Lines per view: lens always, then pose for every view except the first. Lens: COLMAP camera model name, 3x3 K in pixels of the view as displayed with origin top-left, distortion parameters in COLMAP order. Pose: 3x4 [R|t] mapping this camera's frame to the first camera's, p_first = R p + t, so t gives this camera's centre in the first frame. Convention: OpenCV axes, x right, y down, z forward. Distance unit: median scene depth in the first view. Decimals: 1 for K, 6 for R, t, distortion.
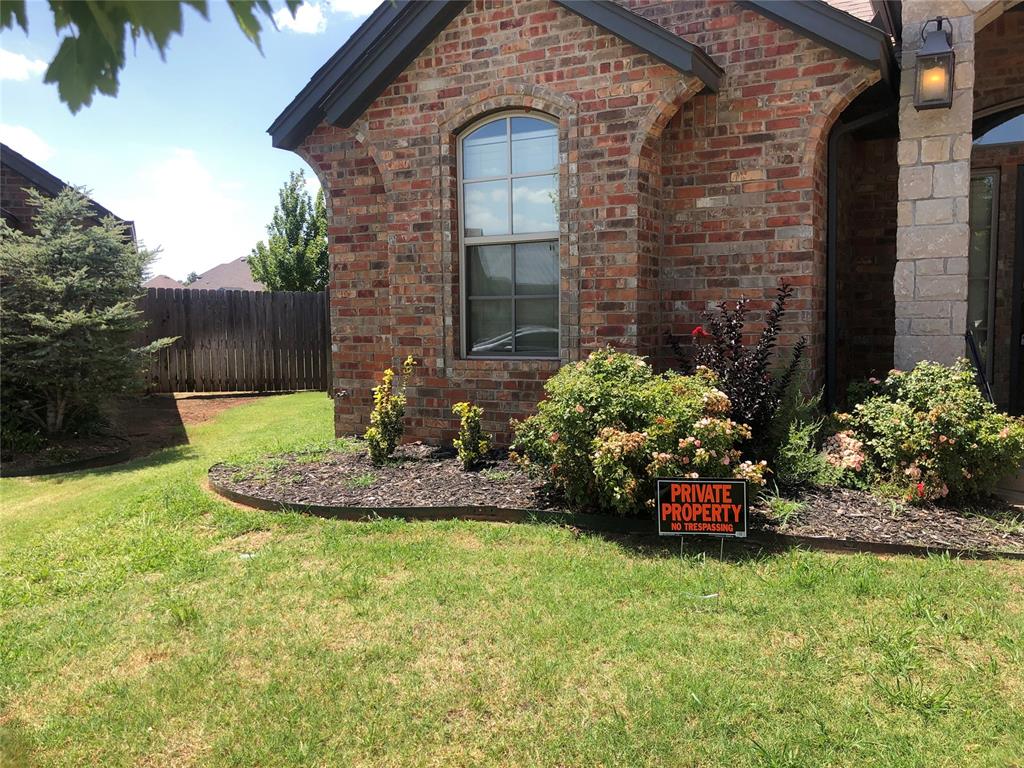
lens RADIAL K [[844.5, 0, 509.3], [0, 844.5, 379.5], [0, 0, 1]] dist [0.039537, -0.025896]
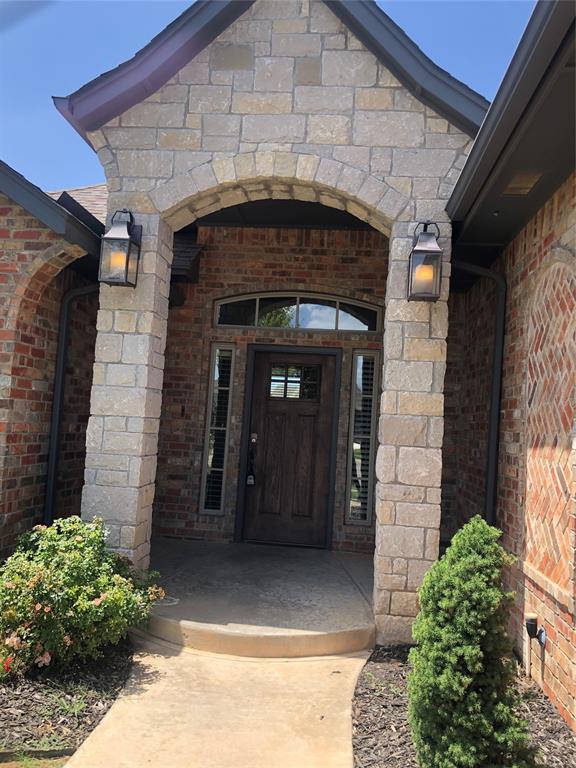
lens RADIAL K [[633.4, 0, 290.6], [0, 633.4, 385.7], [0, 0, 1]] dist [0.039537, -0.025896]
pose [[0.917675, 0.094134, 0.386020, 0.374664], [-0.042744, 0.989281, -0.139630, -0.074336], [-0.395026, 0.111634, 0.911862, 0.146516]]
